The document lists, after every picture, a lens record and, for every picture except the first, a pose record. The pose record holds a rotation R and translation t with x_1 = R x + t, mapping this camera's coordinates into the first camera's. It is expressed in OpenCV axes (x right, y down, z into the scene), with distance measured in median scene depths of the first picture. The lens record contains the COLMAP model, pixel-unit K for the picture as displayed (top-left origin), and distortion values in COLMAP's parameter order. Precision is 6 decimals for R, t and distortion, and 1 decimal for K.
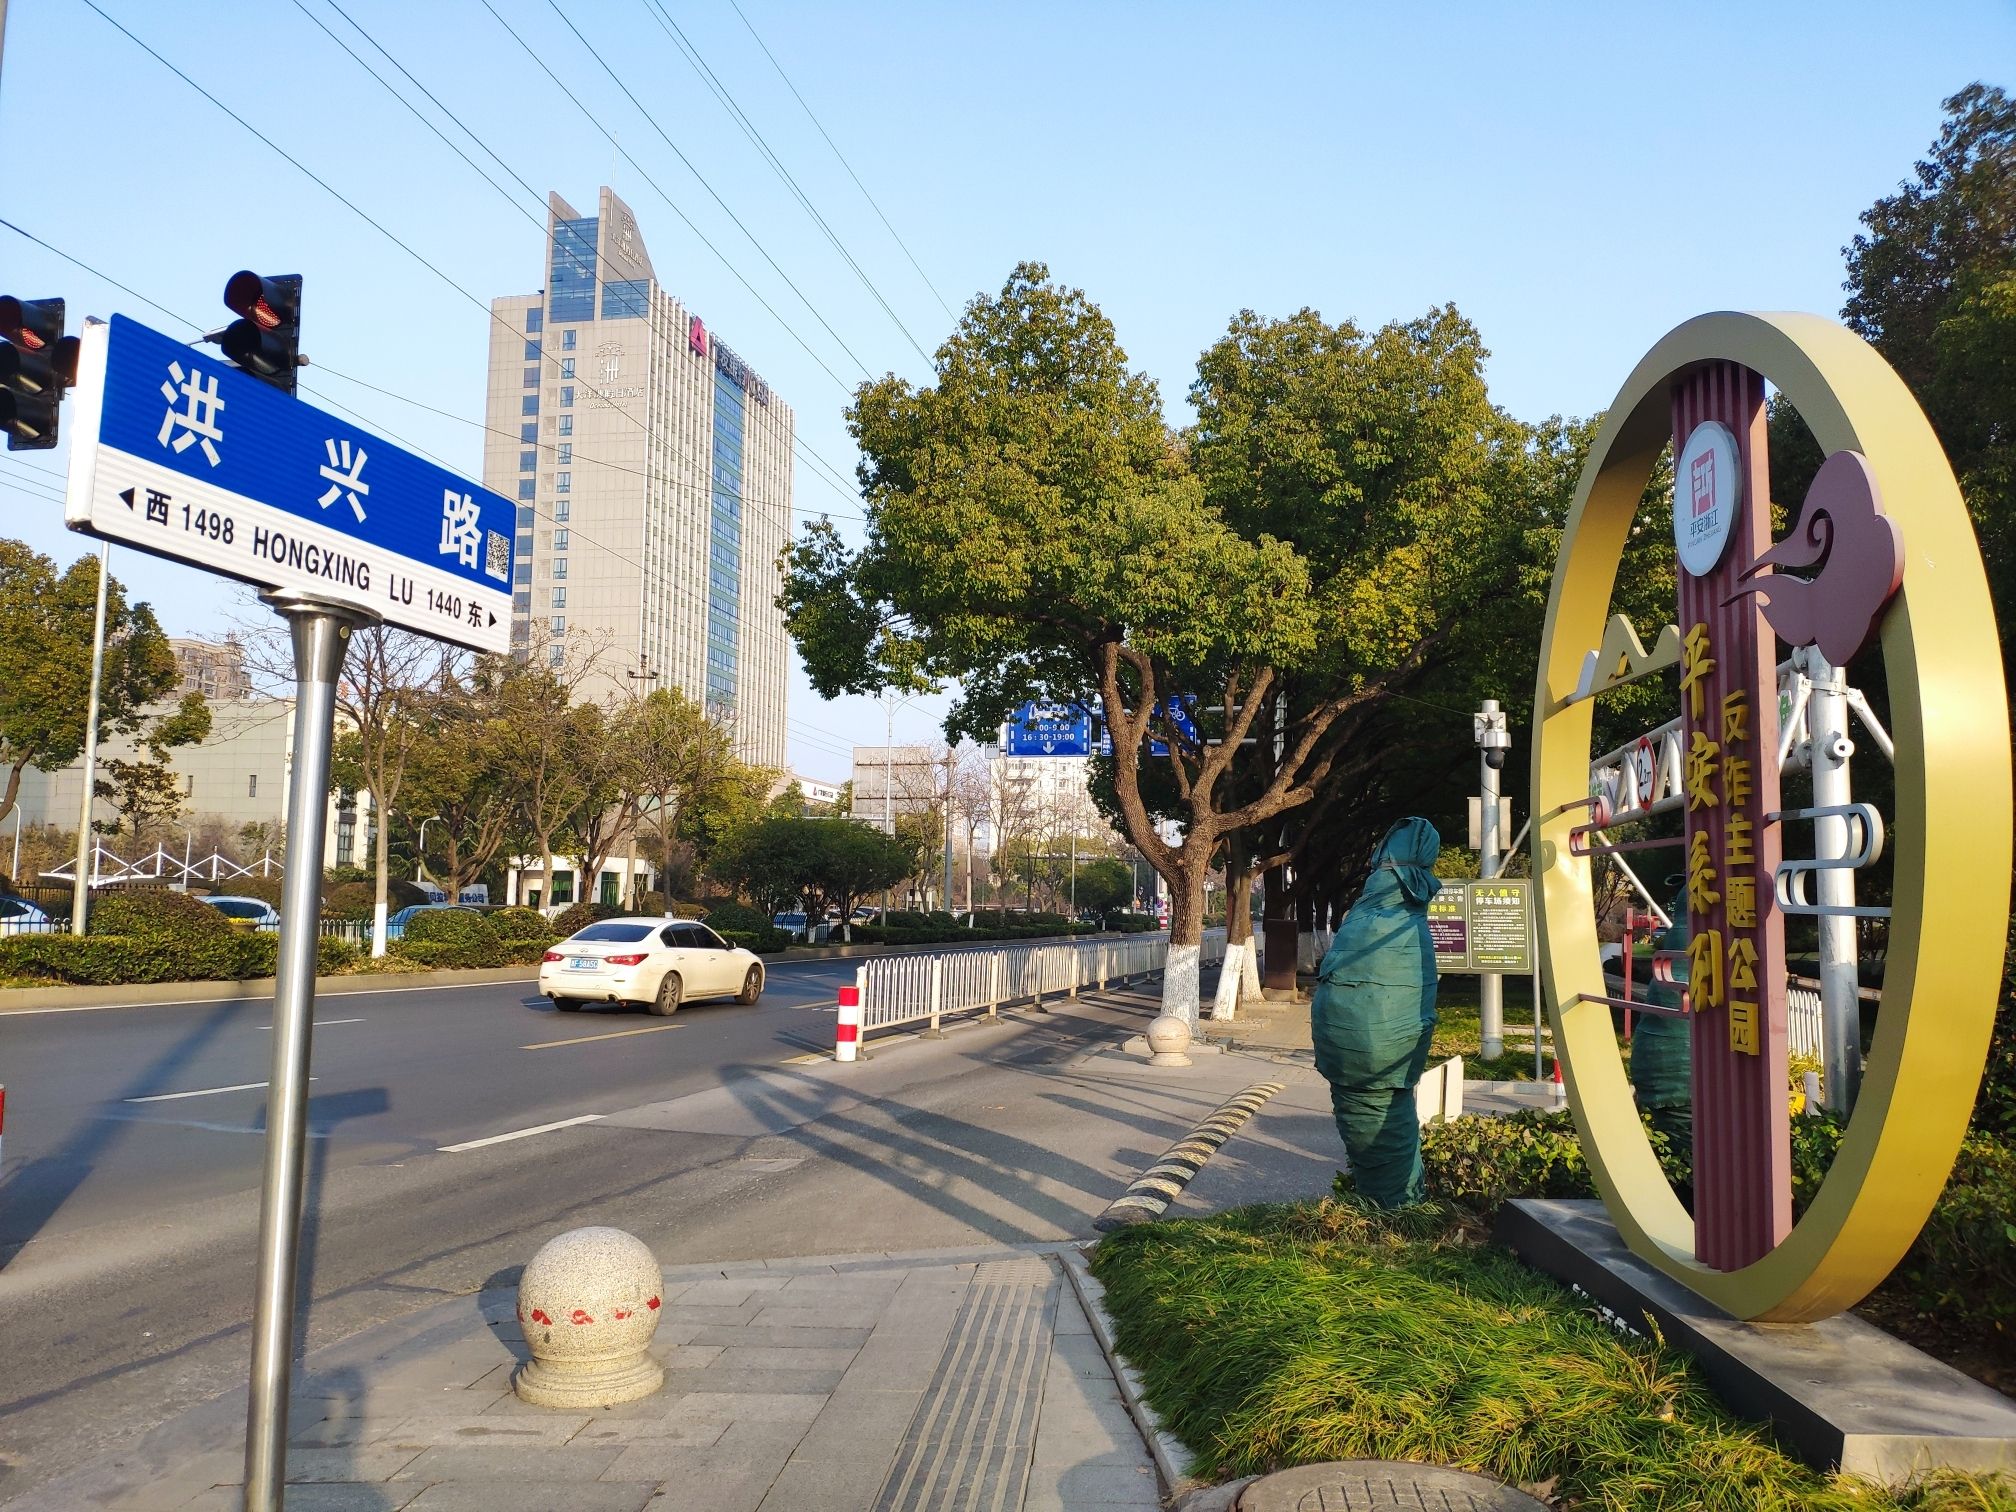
lens RADIAL K [[1571.3, 0, 1008.0], [0, 1571.3, 756.0], [0, 0, 1]] dist [0.000357, 0.000277]
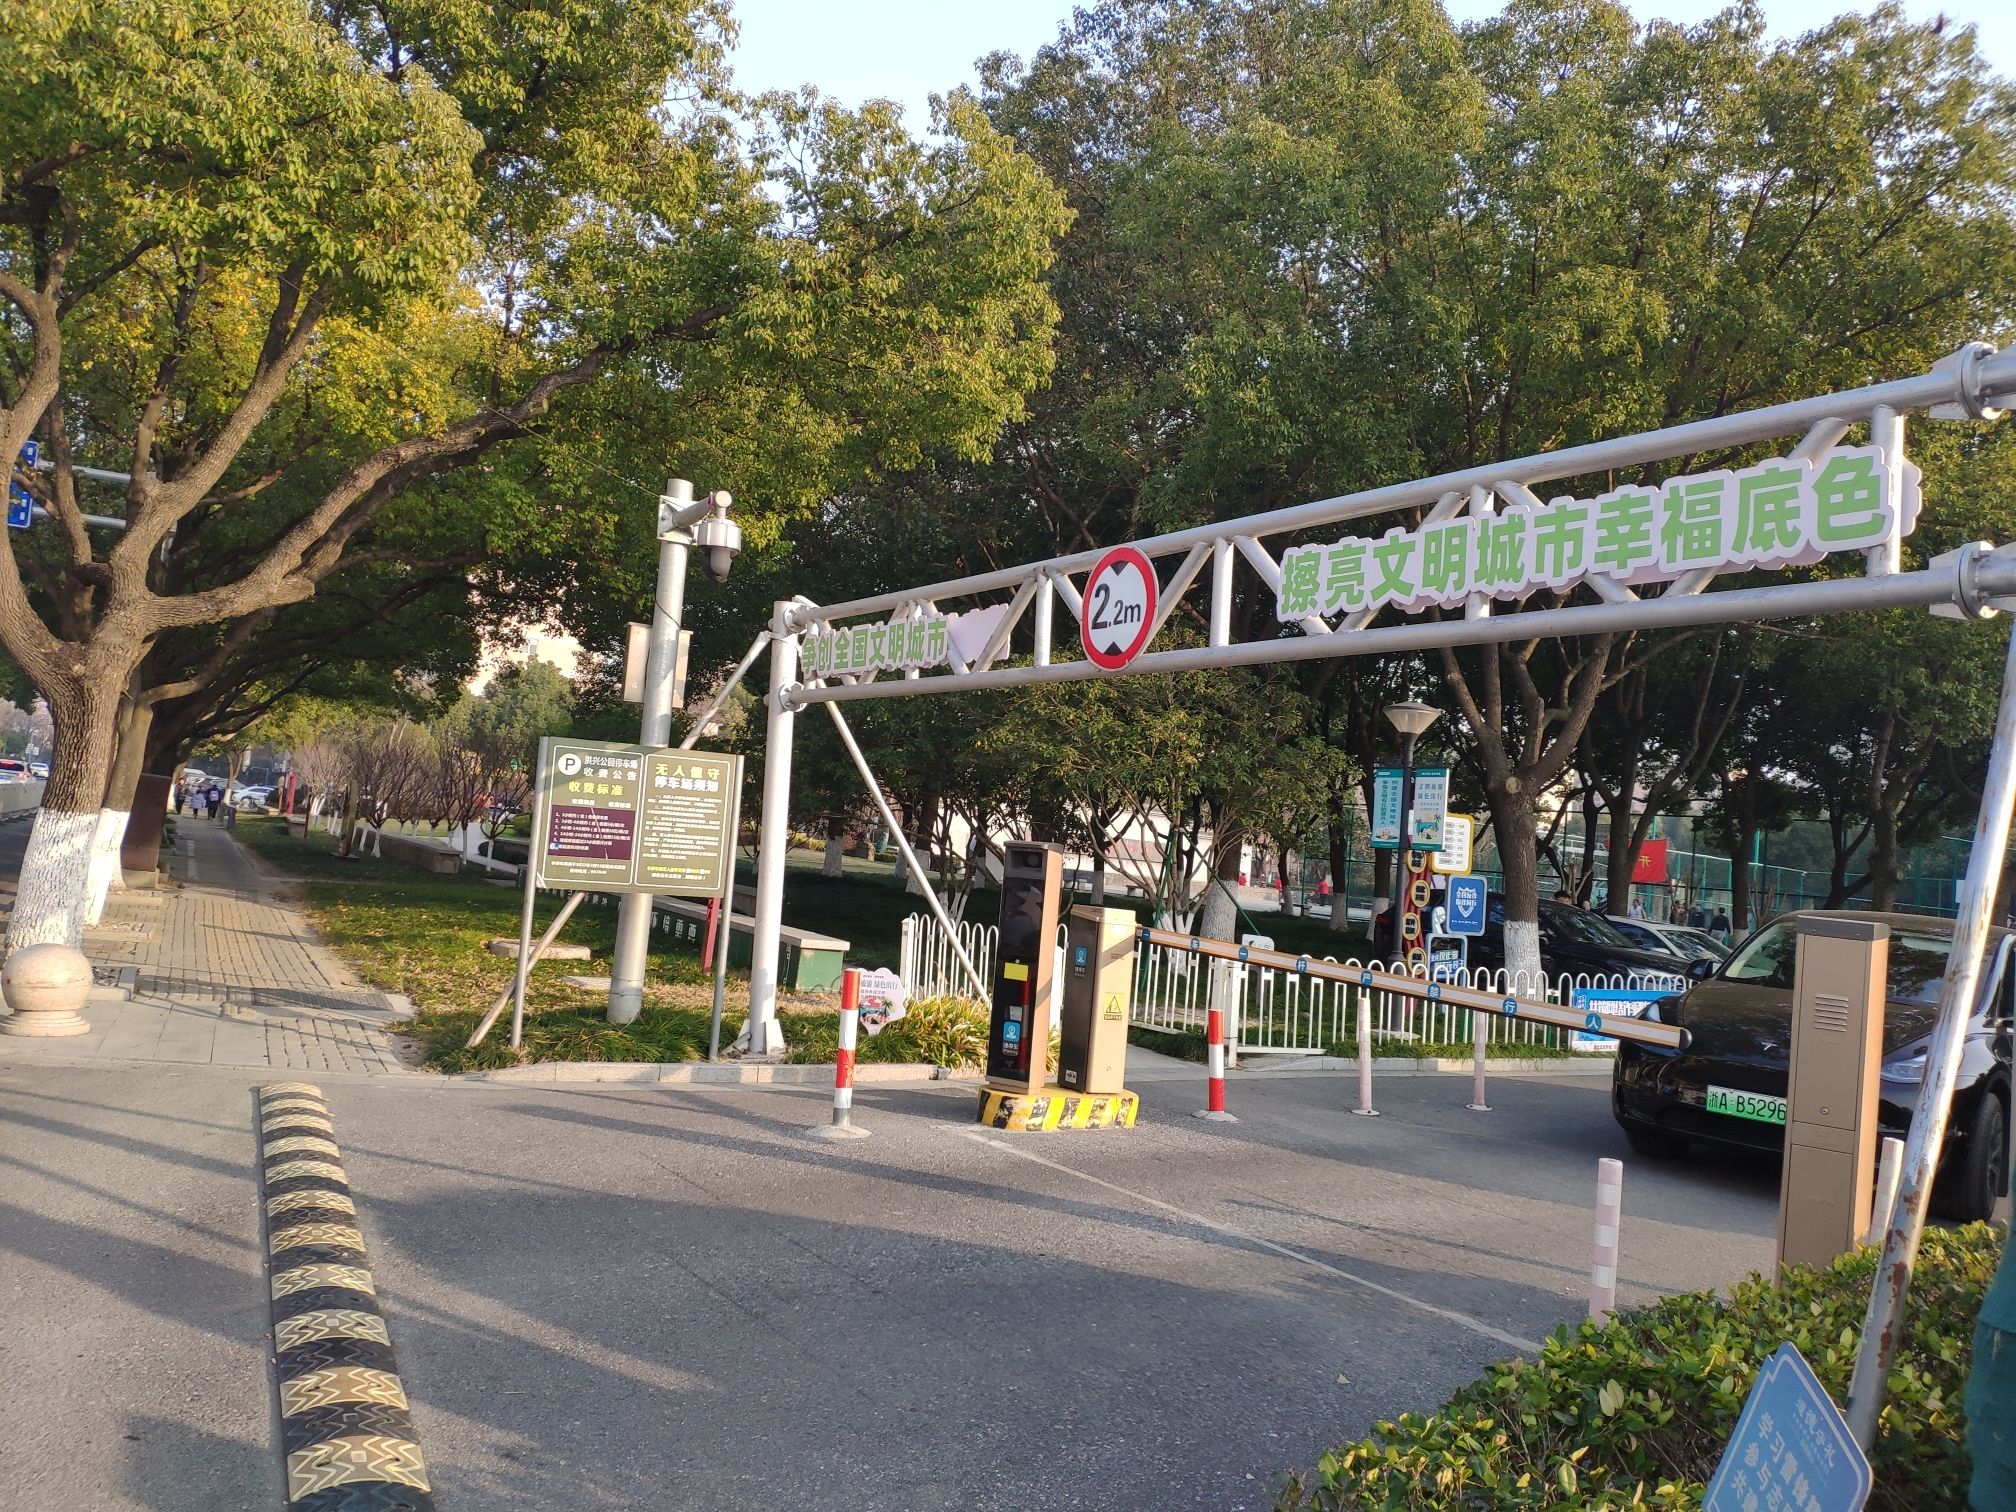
lens RADIAL K [[1557.4, 0, 1008.0], [0, 1557.4, 790.8], [0, 0, 1]] dist [-0.000696, -0.008488]
pose [[0.738520, 0.071991, 0.670377, -0.021253], [-0.140122, 0.988962, 0.048161, 0.045150], [-0.659511, -0.129503, 0.740456, 0.432748]]
